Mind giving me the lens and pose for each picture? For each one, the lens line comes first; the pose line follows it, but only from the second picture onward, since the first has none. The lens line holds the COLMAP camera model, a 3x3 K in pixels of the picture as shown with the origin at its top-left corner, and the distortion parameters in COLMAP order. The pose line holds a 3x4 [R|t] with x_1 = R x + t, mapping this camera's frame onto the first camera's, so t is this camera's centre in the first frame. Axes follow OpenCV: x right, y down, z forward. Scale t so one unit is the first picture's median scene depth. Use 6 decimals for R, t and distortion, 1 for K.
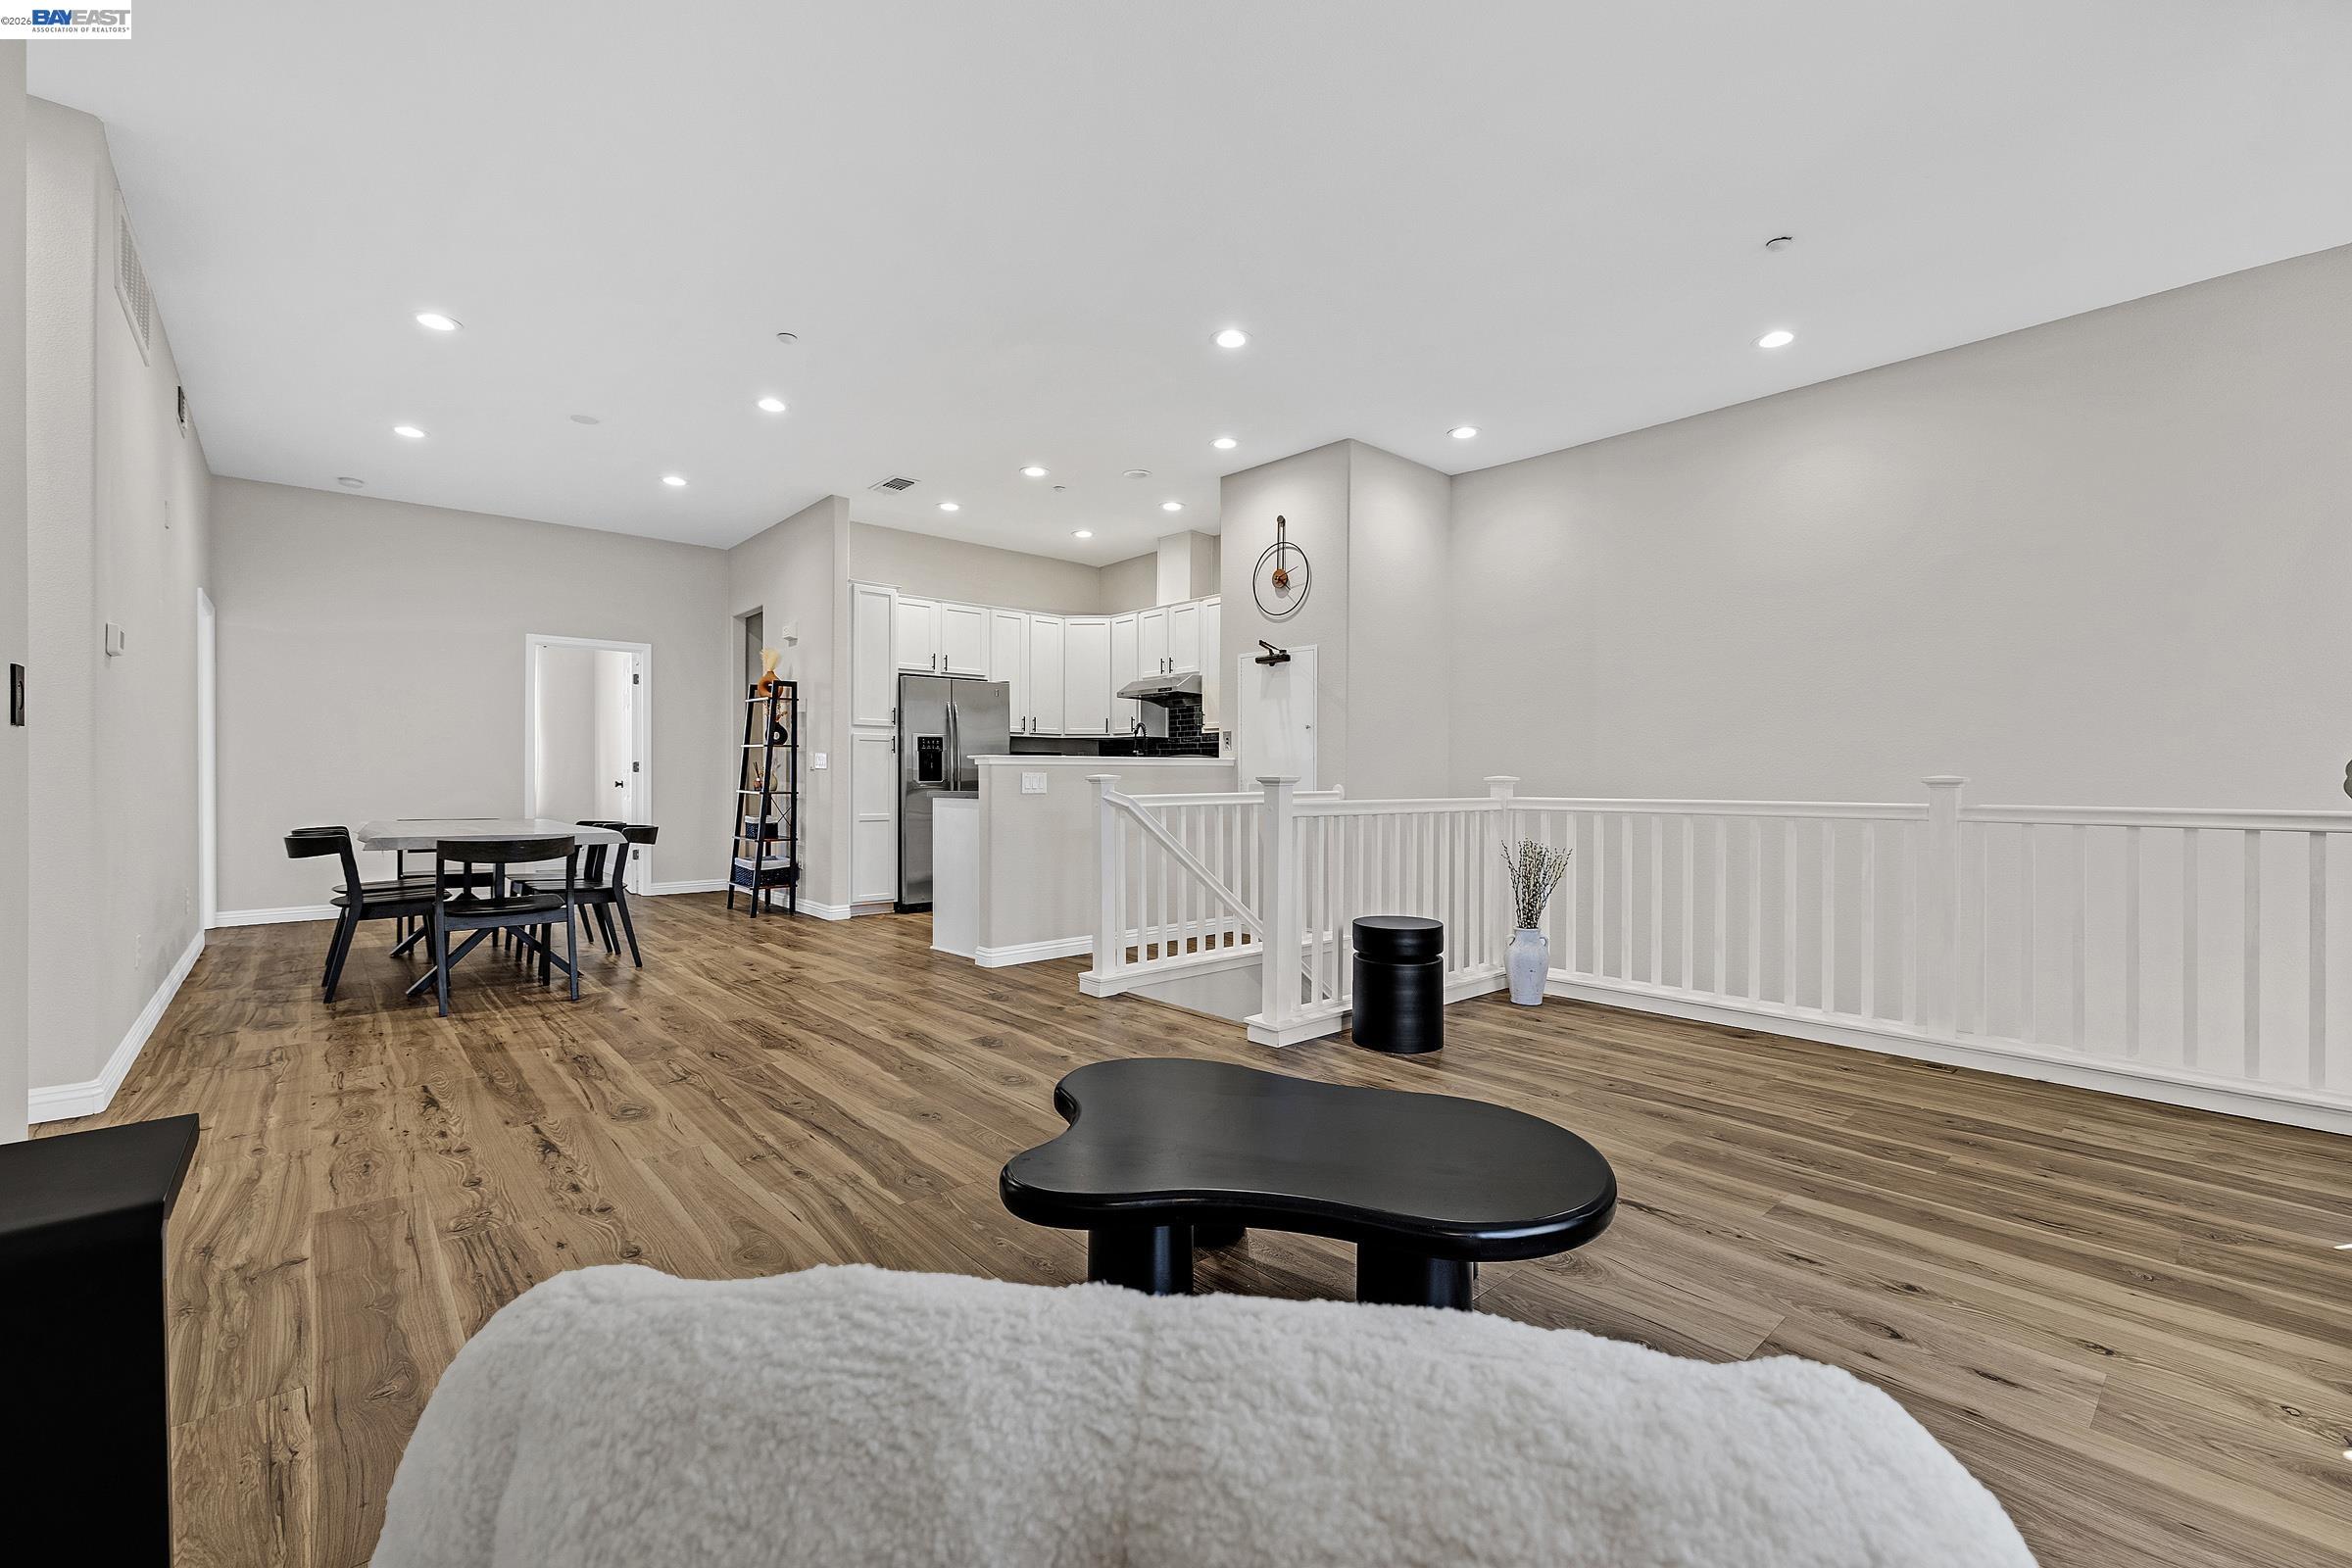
lens RADIAL K [[969.5, 0, 1176.0], [0, 969.5, 784.0], [0, 0, 1]] dist [-0.000887, -0.000060]
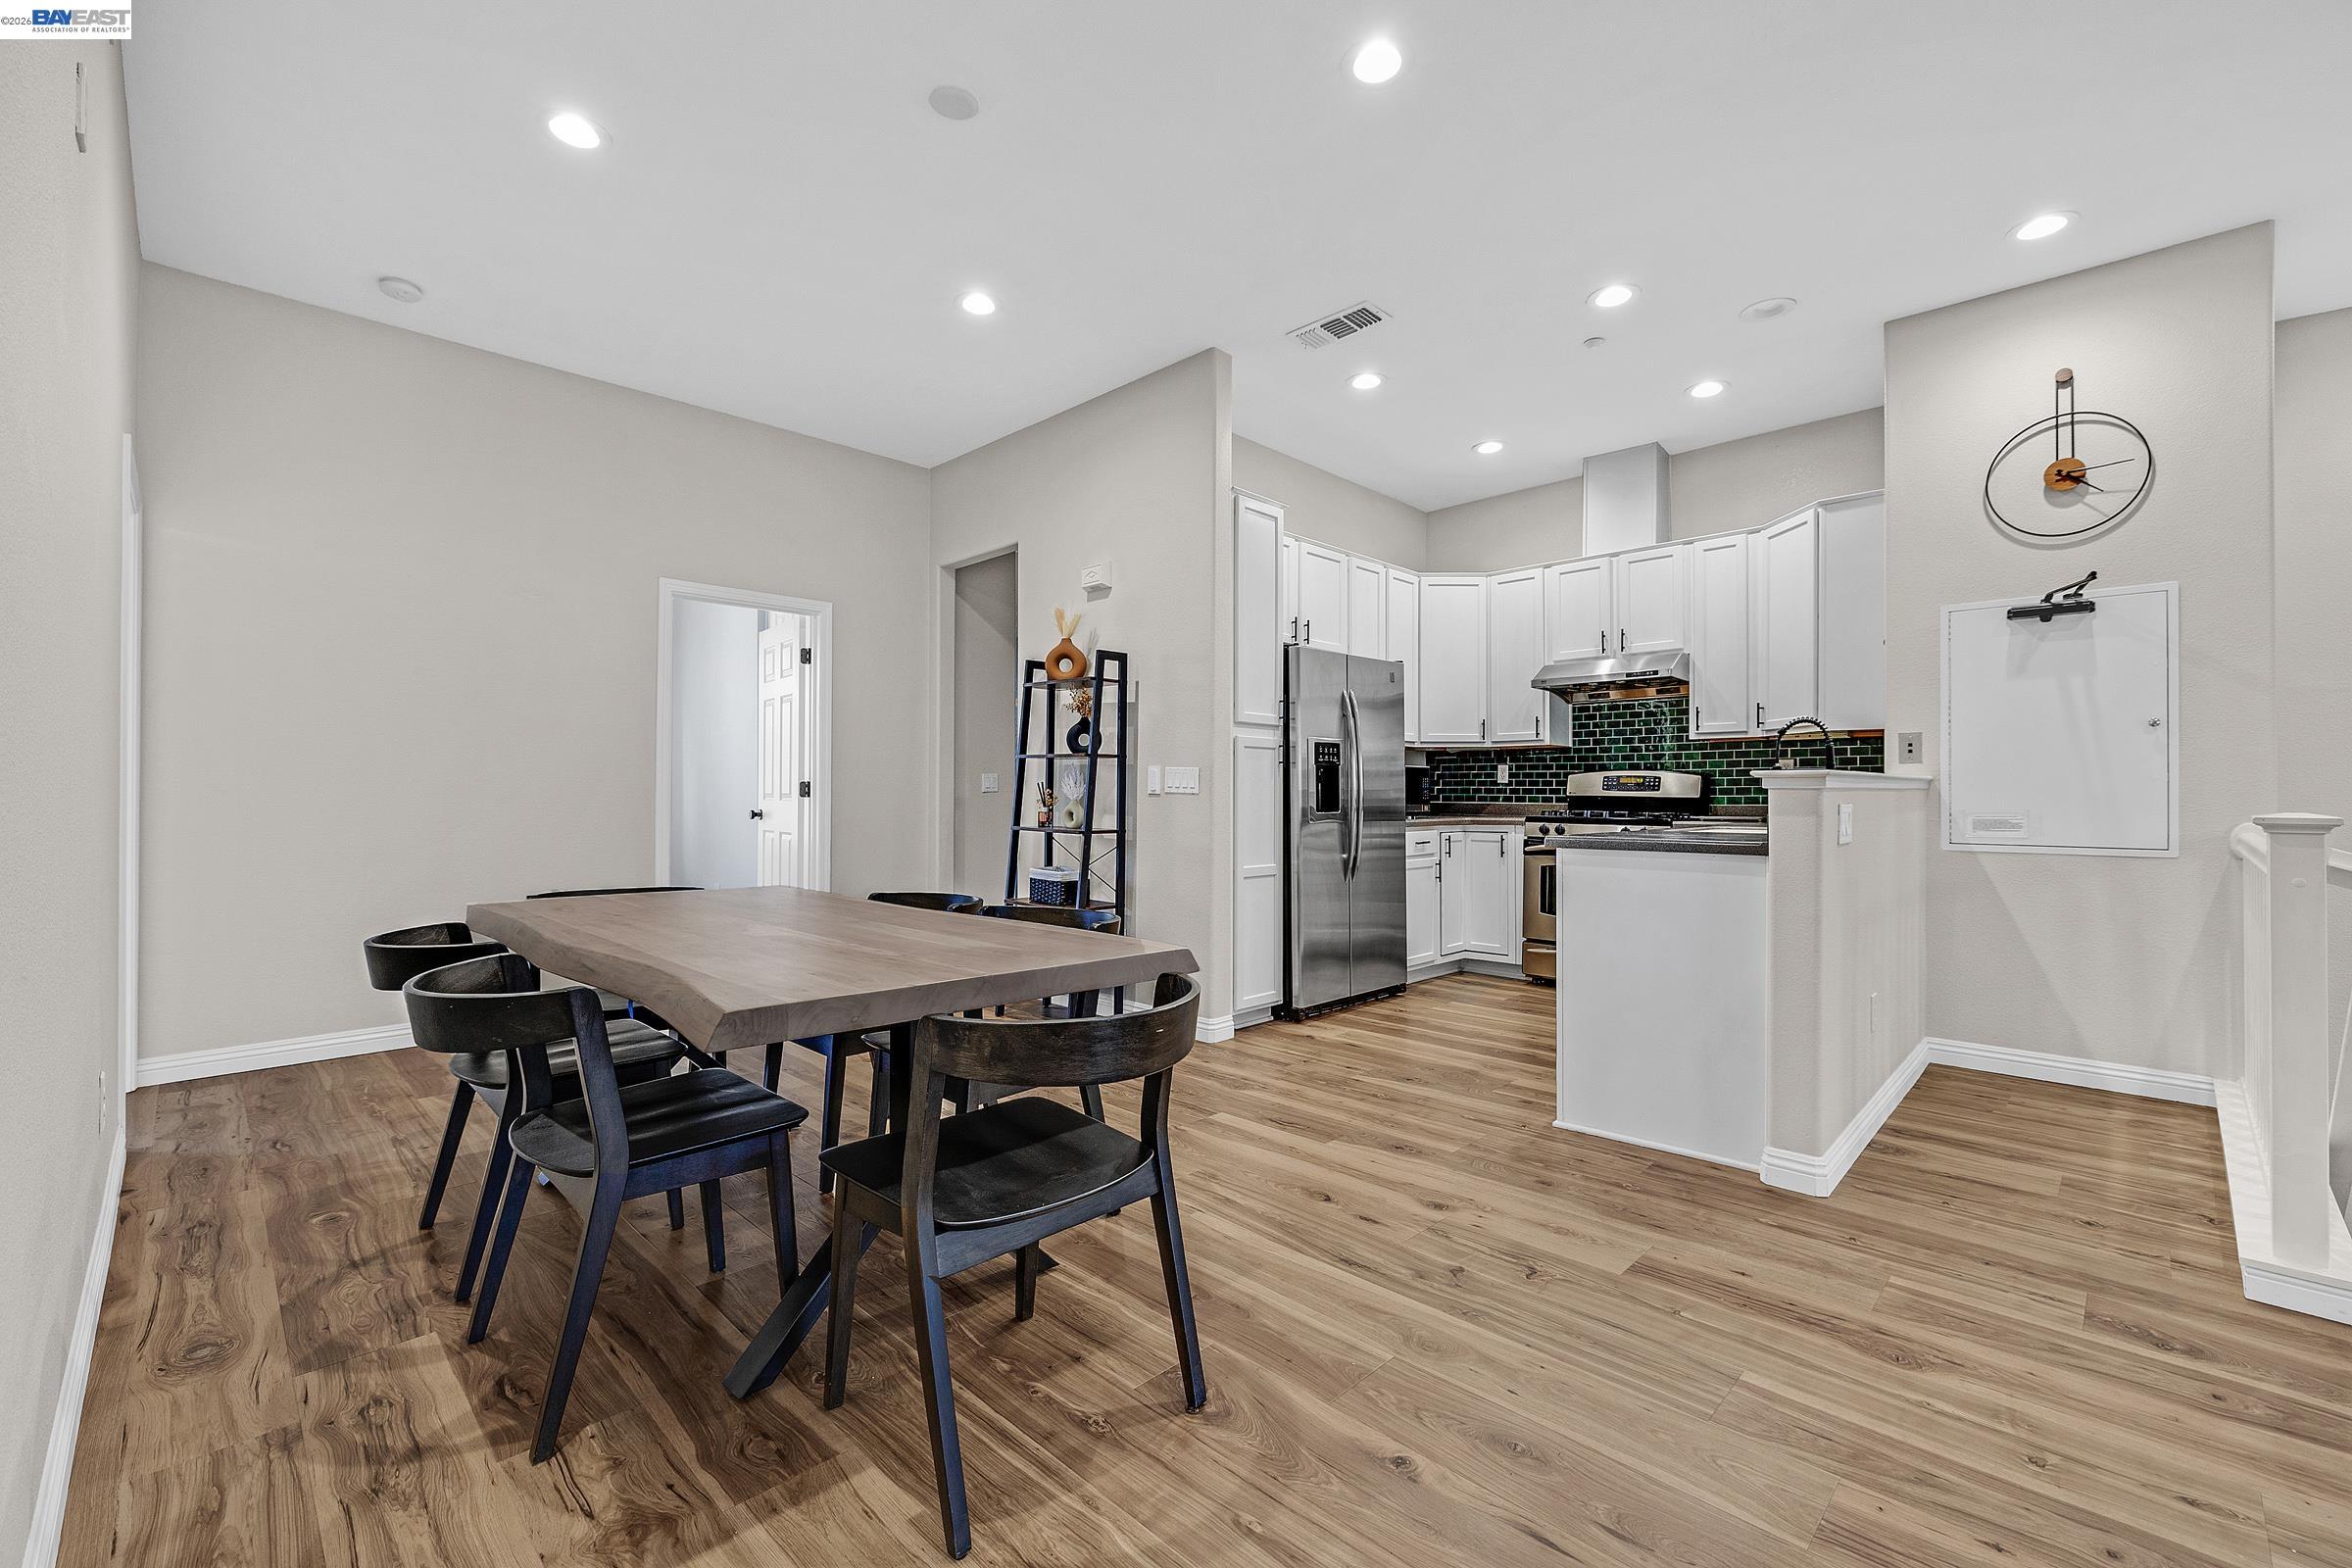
lens RADIAL K [[983.6, 0, 1170.1], [0, 983.6, 788.3], [0, 0, 1]] dist [-0.001874, -0.000016]
pose [[0.998590, 0.000184, 0.053086, -0.397610], [0.000501, 0.999917, -0.012897, -0.010715], [-0.053084, 0.012906, 0.998507, 0.367909]]
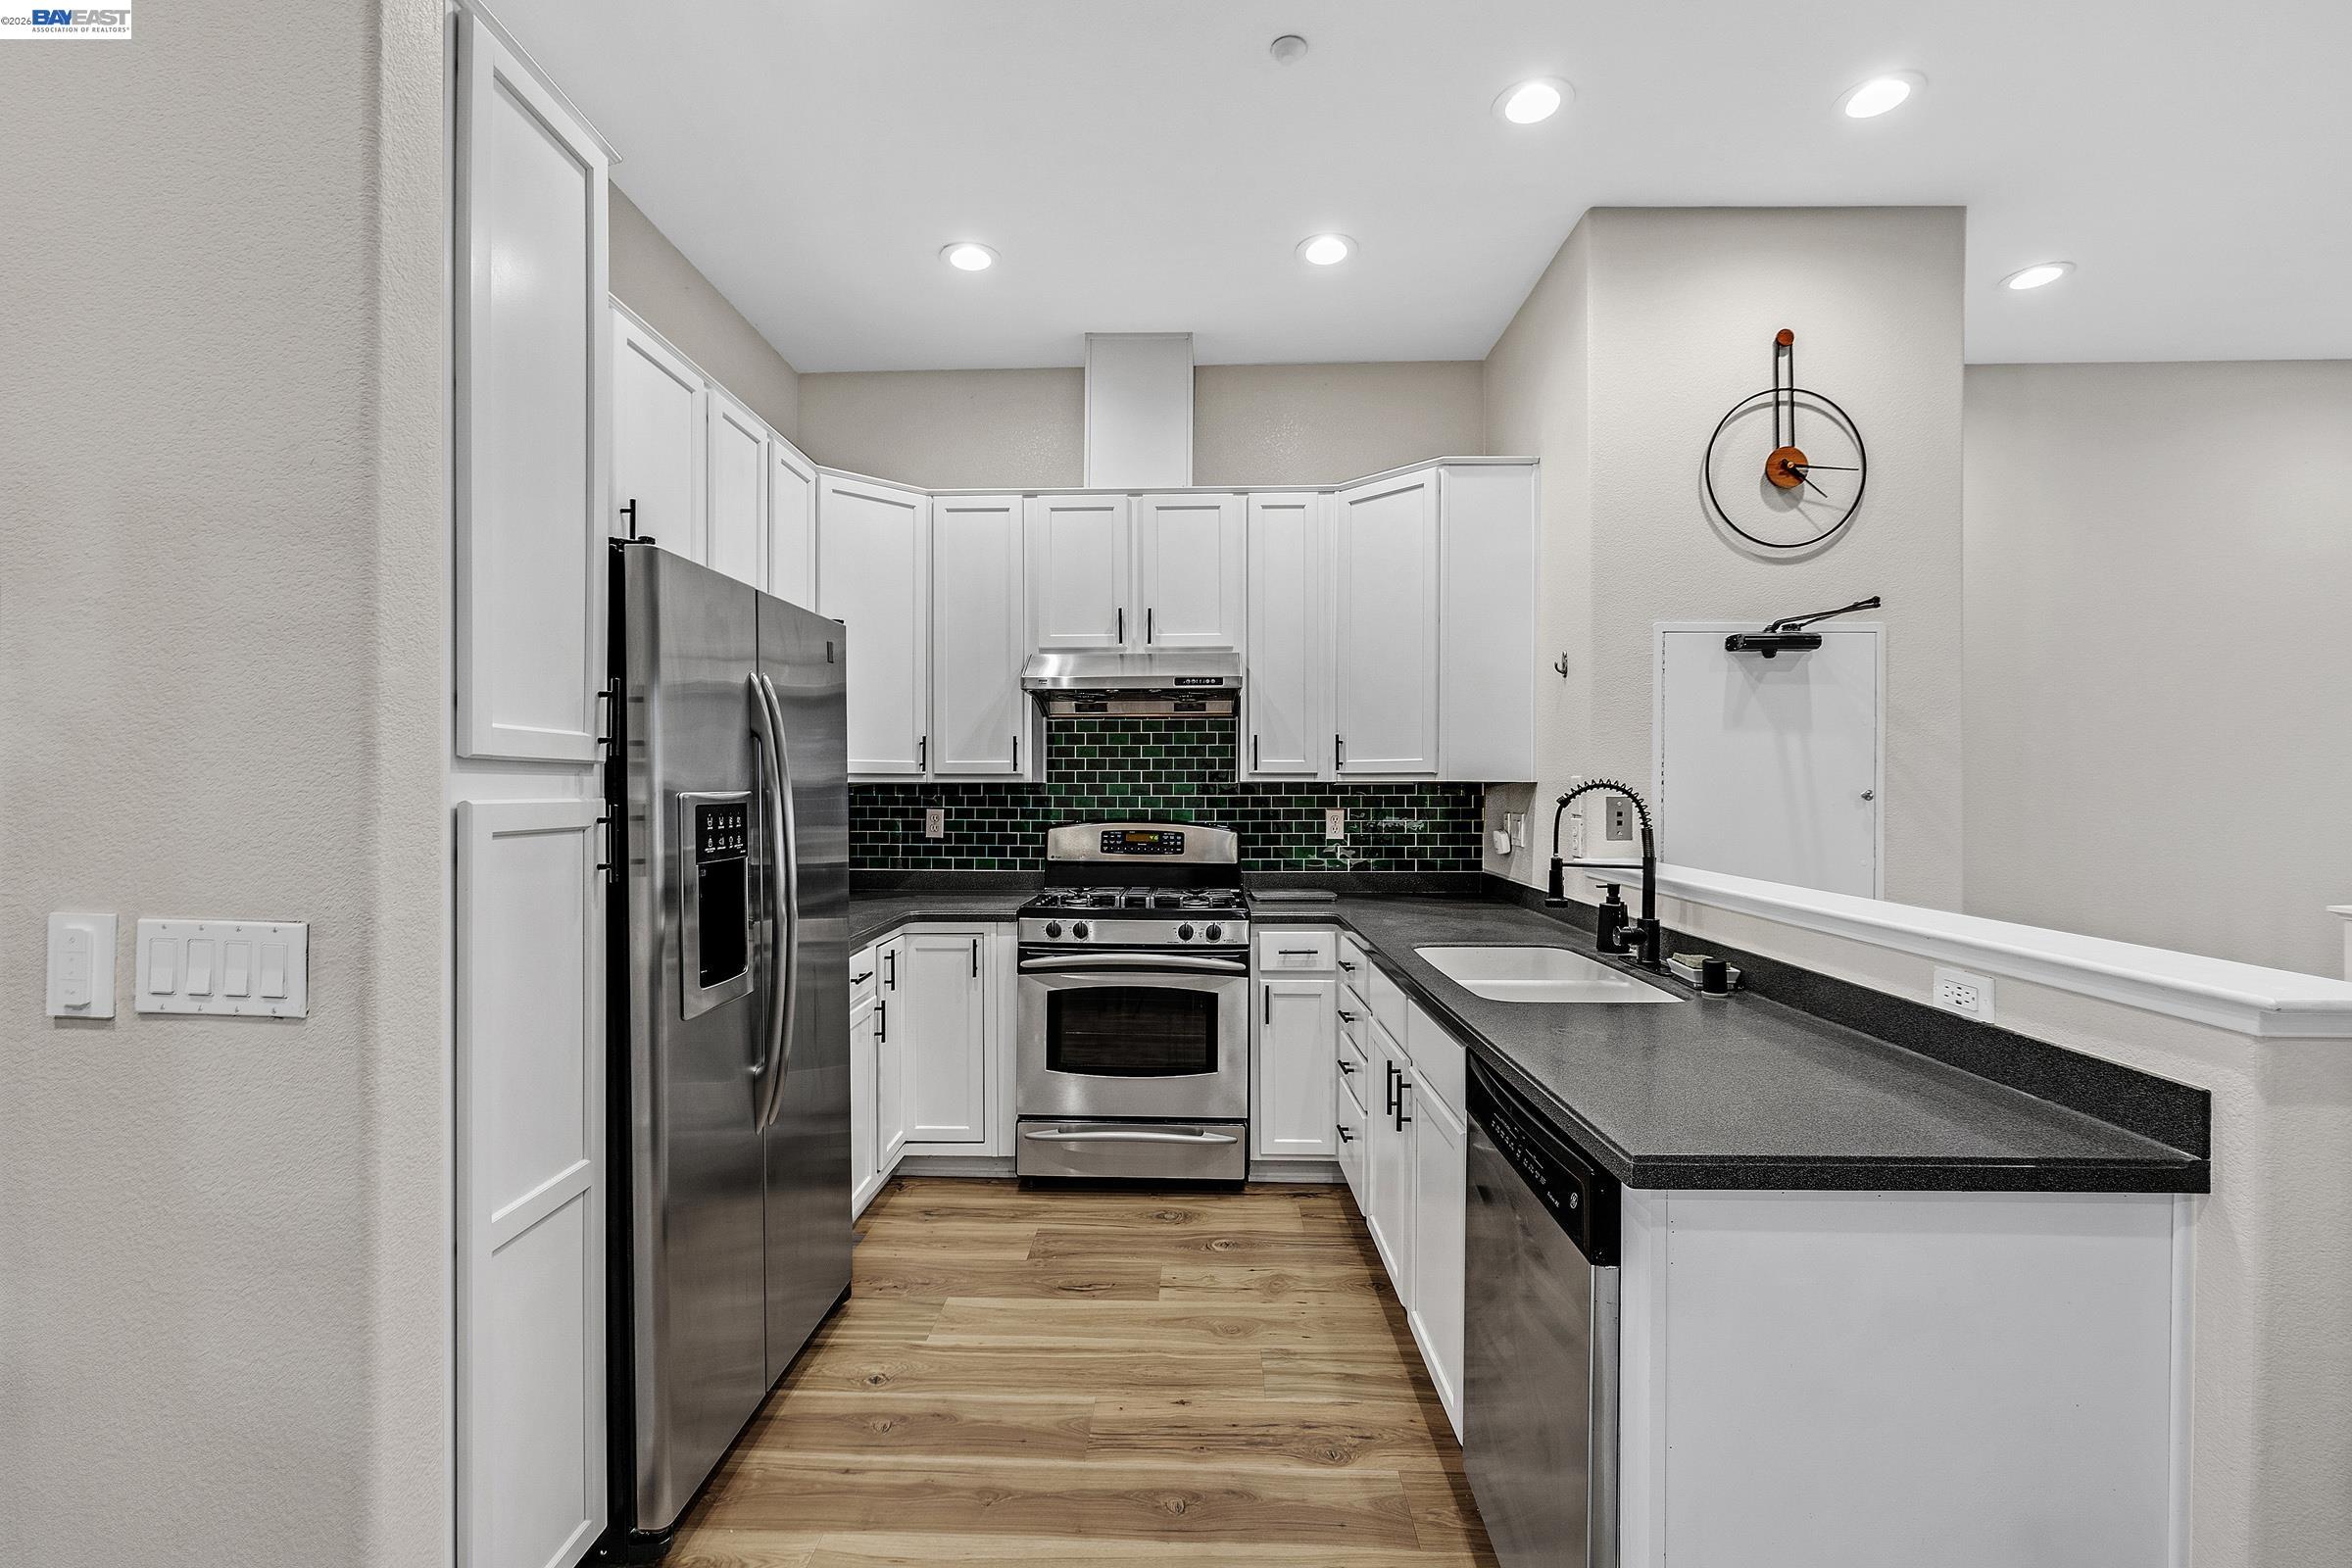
lens RADIAL K [[1021.9, 0, 1172.4], [0, 1021.9, 789.4], [0, 0, 1]] dist [-0.002654, -0.000281]
pose [[0.692153, -0.003603, 0.721741, -0.370748], [0.005205, 0.999986, 0.000001, -0.052787], [-0.721732, 0.003756, 0.692163, 0.743353]]
